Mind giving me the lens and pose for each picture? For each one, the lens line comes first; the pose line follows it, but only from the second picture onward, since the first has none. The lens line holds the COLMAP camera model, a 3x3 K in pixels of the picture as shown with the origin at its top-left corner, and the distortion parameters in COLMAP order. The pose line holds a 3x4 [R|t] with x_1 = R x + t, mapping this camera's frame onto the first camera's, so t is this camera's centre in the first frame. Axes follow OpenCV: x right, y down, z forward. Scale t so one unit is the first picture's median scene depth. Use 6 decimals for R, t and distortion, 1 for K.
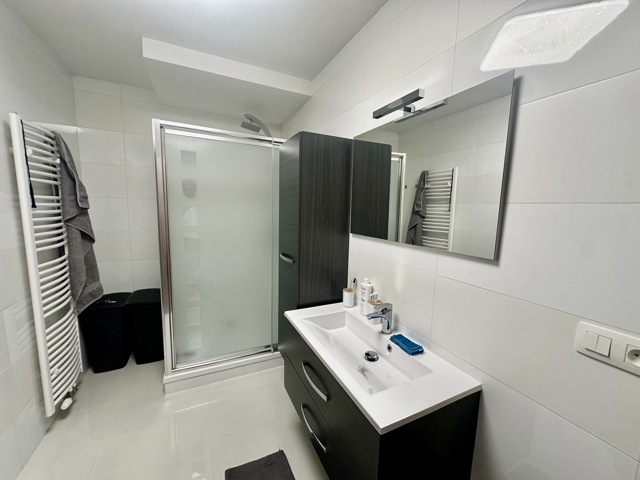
lens RADIAL K [[253.6, 0, 321.6], [0, 253.6, 240.3], [0, 0, 1]] dist [0.000813, 0.000408]
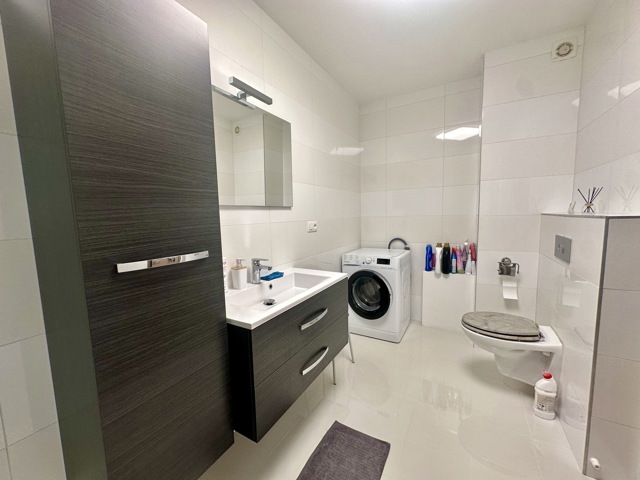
lens RADIAL K [[253.6, 0, 321.0], [0, 253.6, 238.7], [0, 0, 1]] dist [0.000813, 0.000408]
pose [[-0.578685, -0.090837, 0.810476, -0.967314], [0.110259, 0.975940, 0.188107, -0.030262], [-0.808063, 0.198217, -0.554747, 1.566712]]
